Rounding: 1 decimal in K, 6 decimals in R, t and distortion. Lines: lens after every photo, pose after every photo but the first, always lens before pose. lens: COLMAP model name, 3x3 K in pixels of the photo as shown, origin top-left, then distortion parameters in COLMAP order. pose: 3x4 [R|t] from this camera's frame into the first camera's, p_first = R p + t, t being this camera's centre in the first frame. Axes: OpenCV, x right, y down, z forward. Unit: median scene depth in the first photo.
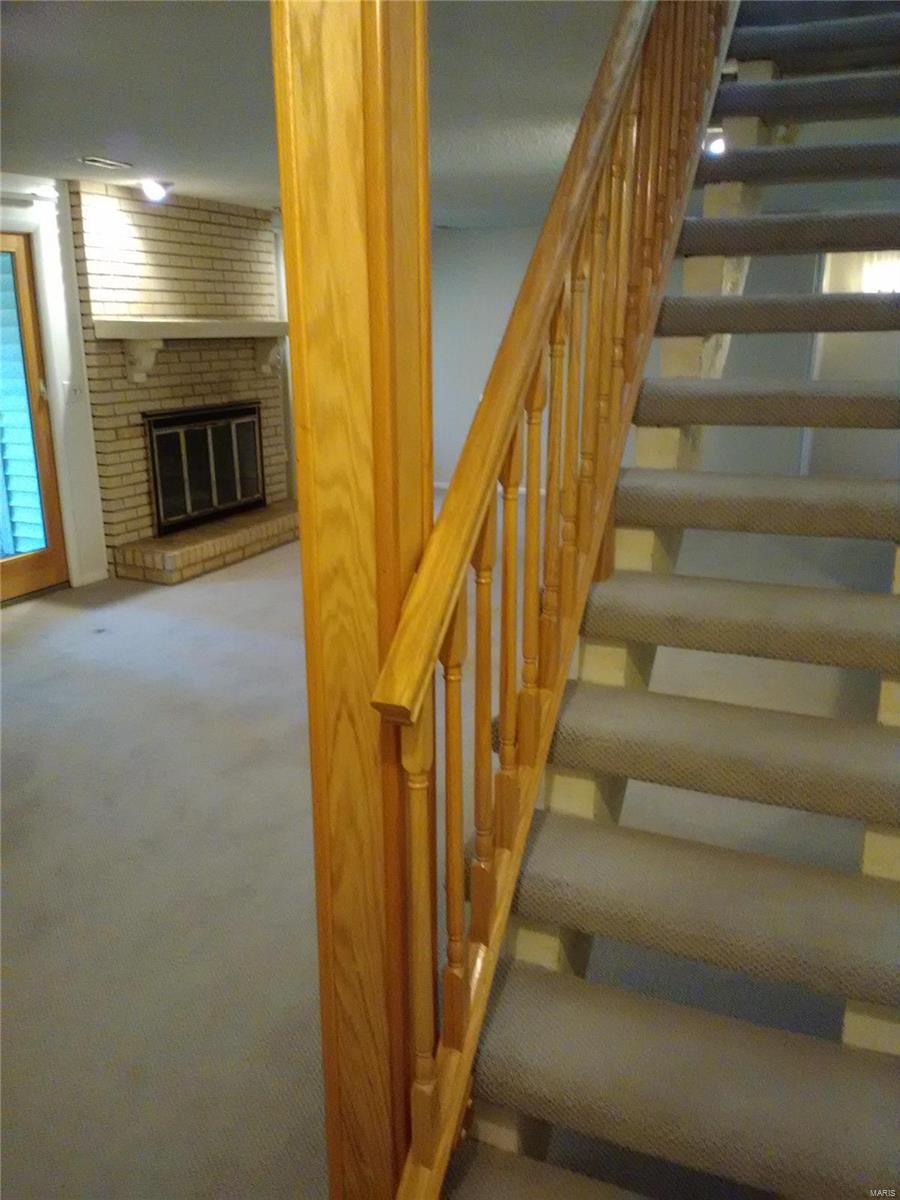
lens RADIAL K [[951.0, 0, 450.0], [0, 951.0, 600.0], [0, 0, 1]] dist [0.091351, -0.190261]
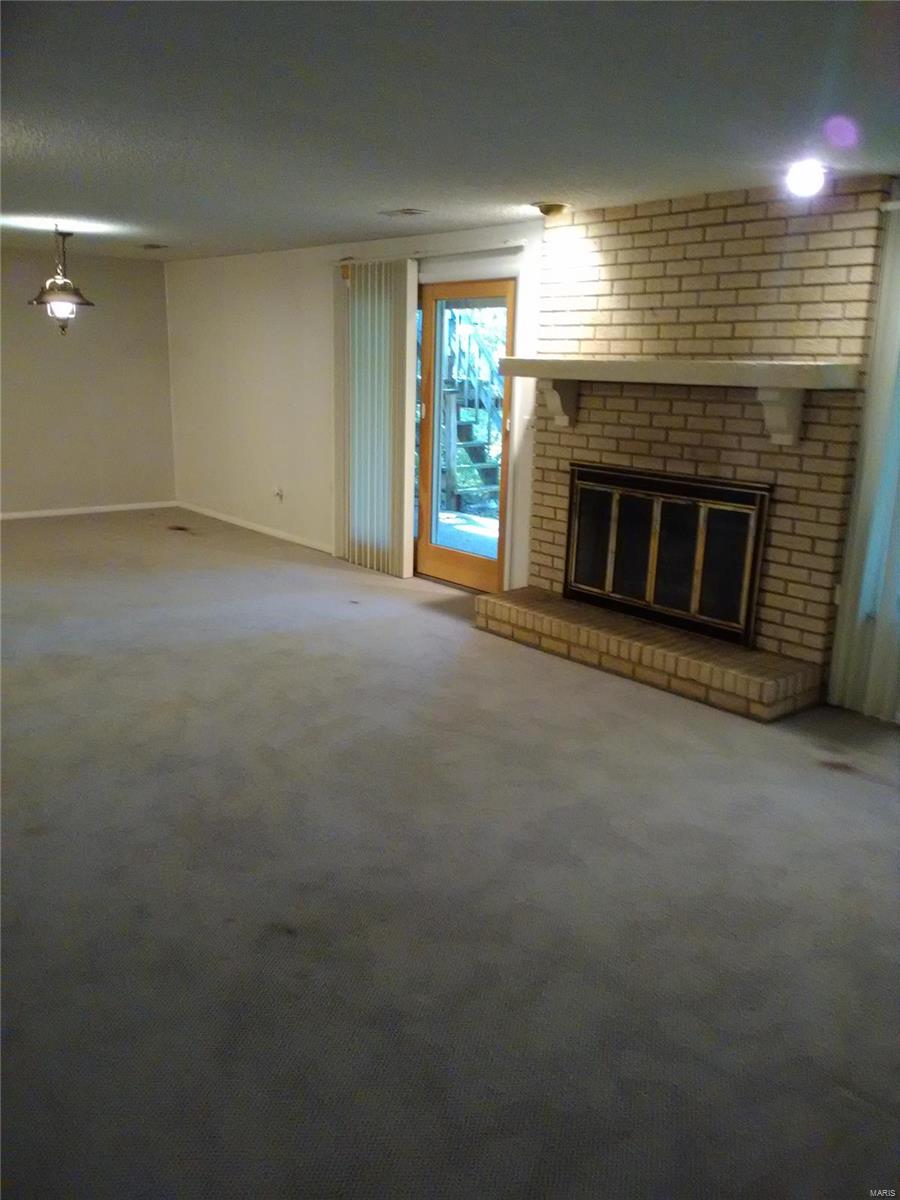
lens RADIAL K [[951.0, 0, 450.0], [0, 951.0, 600.0], [0, 0, 1]] dist [0.091351, -0.190261]
pose [[-0.434761, 0.214470, -0.874635, 0.520254], [-0.272190, 0.894506, 0.354642, -0.348124], [0.858426, 0.392251, -0.330520, 1.192135]]
